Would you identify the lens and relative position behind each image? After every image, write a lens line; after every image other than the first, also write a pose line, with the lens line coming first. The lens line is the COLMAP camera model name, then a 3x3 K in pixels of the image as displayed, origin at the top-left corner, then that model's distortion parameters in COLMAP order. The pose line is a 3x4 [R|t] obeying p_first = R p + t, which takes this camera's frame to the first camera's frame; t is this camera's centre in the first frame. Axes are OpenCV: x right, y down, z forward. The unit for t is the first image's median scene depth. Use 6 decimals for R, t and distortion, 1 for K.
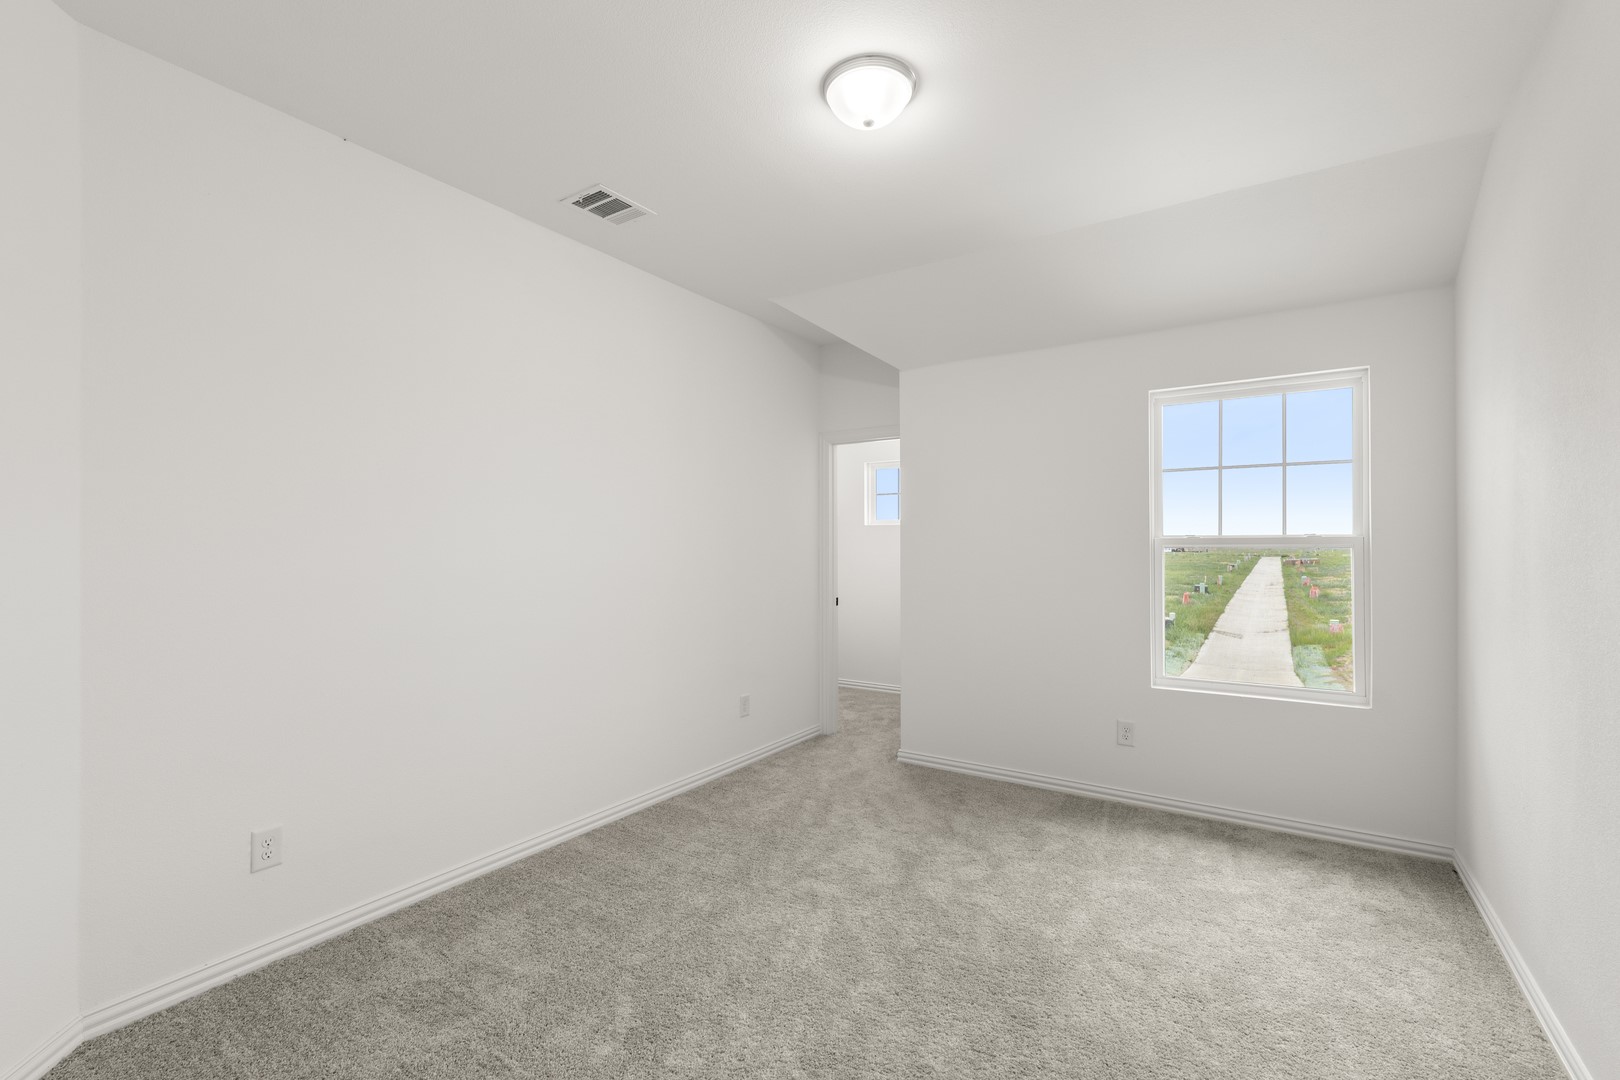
lens RADIAL K [[698.2, 0, 817.6], [0, 698.2, 538.9], [0, 0, 1]] dist [-0.000182, 0.000308]
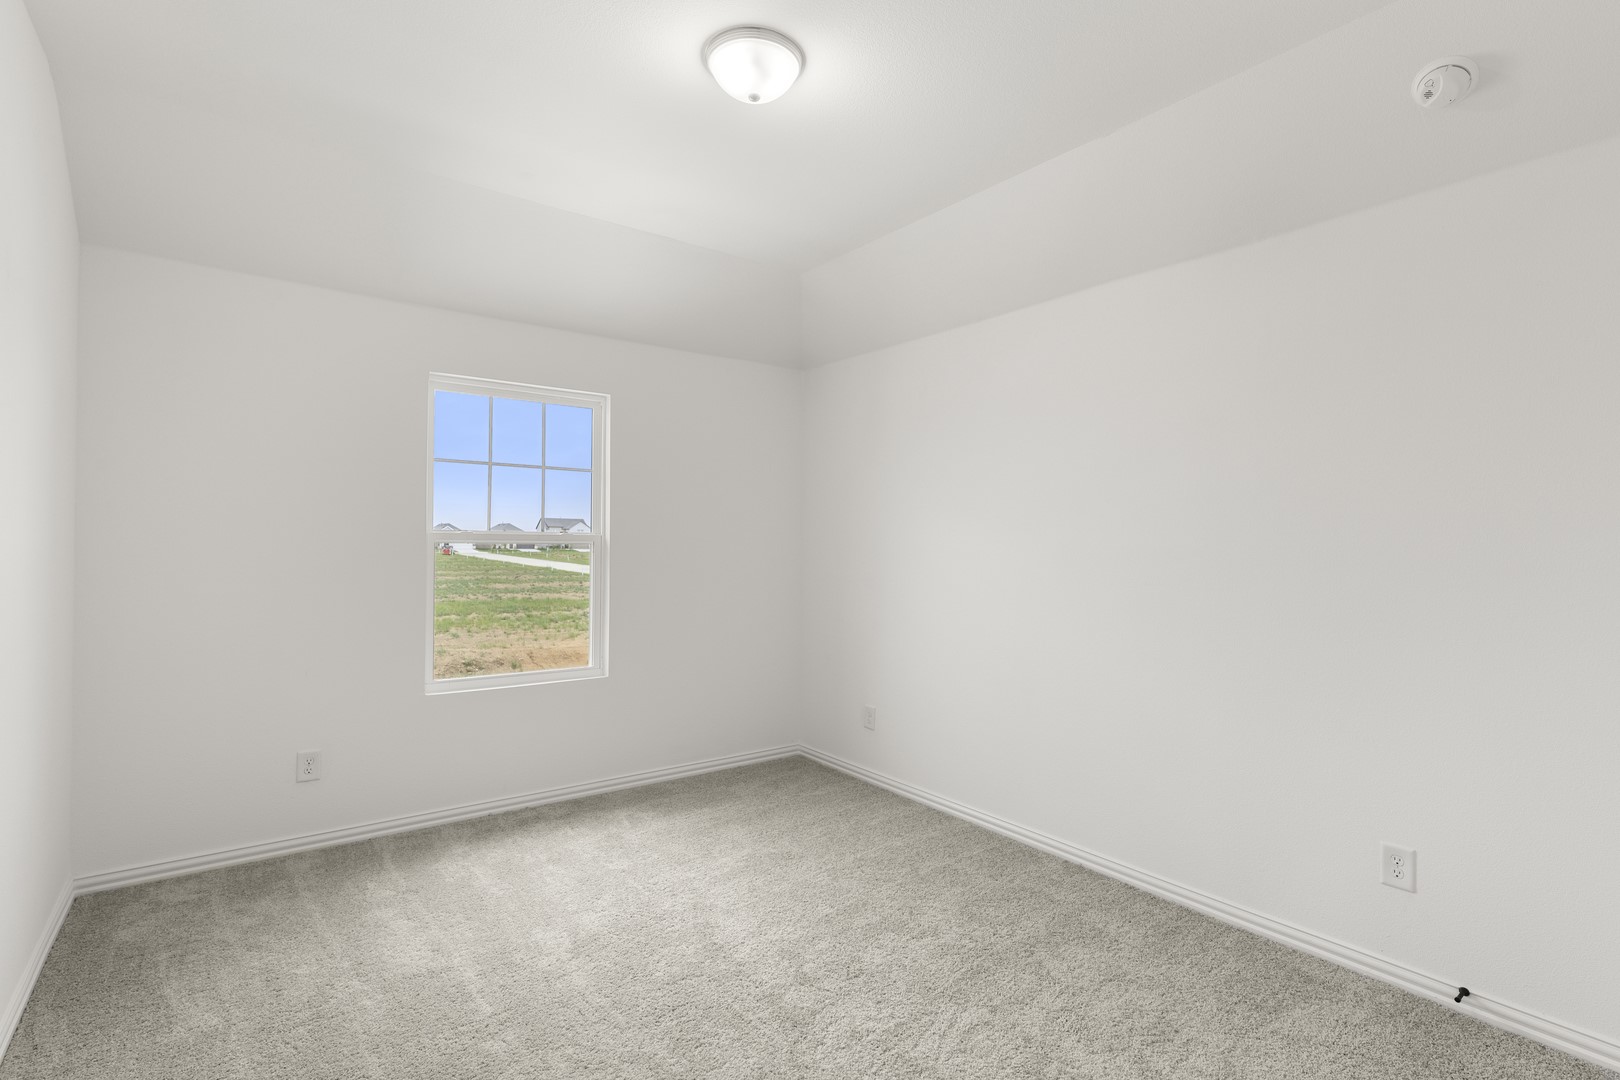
lens RADIAL K [[770.5, 0, 804.3], [0, 770.5, 540.9], [0, 0, 1]] dist [-0.001720, 0.000184]
pose [[0.340997, 0.003257, 0.940059, -0.313241], [-0.016806, 0.999855, 0.002631, -0.001622], [-0.939914, -0.016695, 0.341002, 0.201441]]
